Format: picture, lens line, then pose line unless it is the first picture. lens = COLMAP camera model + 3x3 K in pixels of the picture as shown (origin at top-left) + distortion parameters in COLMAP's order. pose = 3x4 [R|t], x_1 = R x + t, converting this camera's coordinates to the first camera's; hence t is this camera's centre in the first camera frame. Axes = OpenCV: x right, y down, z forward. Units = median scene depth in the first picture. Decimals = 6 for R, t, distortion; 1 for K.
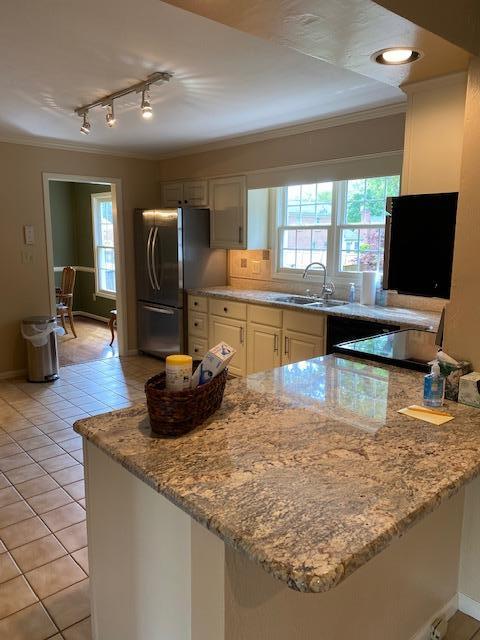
lens RADIAL K [[482.8, 0, 243.2], [0, 482.8, 323.5], [0, 0, 1]] dist [0.035259, -0.006922]
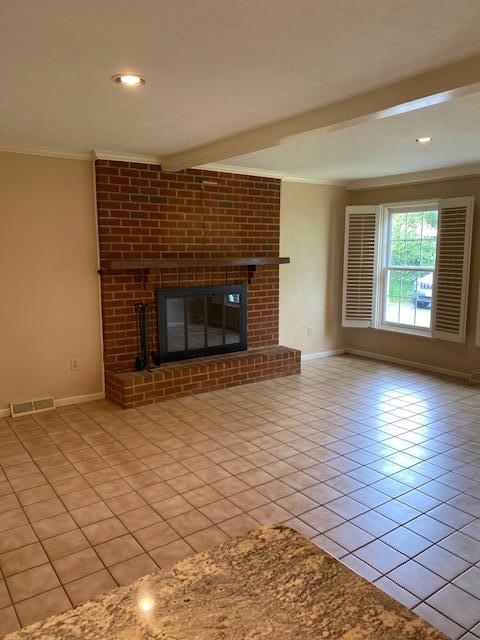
lens RADIAL K [[482.8, 0, 245.8], [0, 482.8, 323.9], [0, 0, 1]] dist [0.035259, -0.006922]
pose [[-0.995054, -0.021470, 0.096987, 0.086067], [0.010884, 0.946919, 0.321287, -0.336756], [-0.098737, 0.320754, -0.942002, 1.650342]]
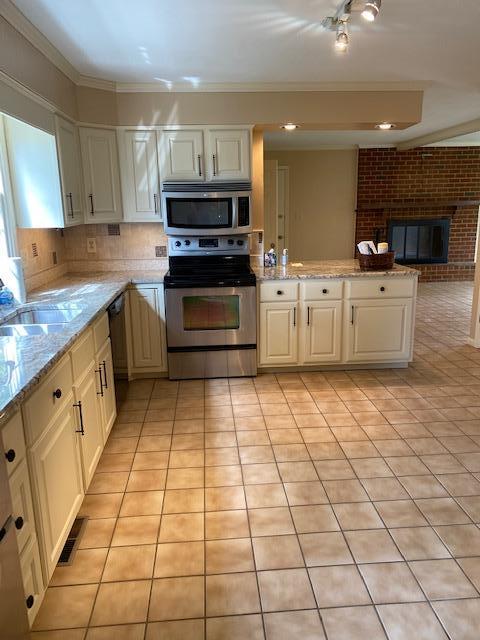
lens RADIAL K [[482.8, 0, 243.0], [0, 482.8, 319.3], [0, 0, 1]] dist [0.035259, -0.006922]
pose [[-0.789809, -0.139043, 0.597385, -1.564618], [0.118755, 0.920870, 0.371342, -0.878506], [-0.601746, 0.364232, -0.710800, 4.685489]]
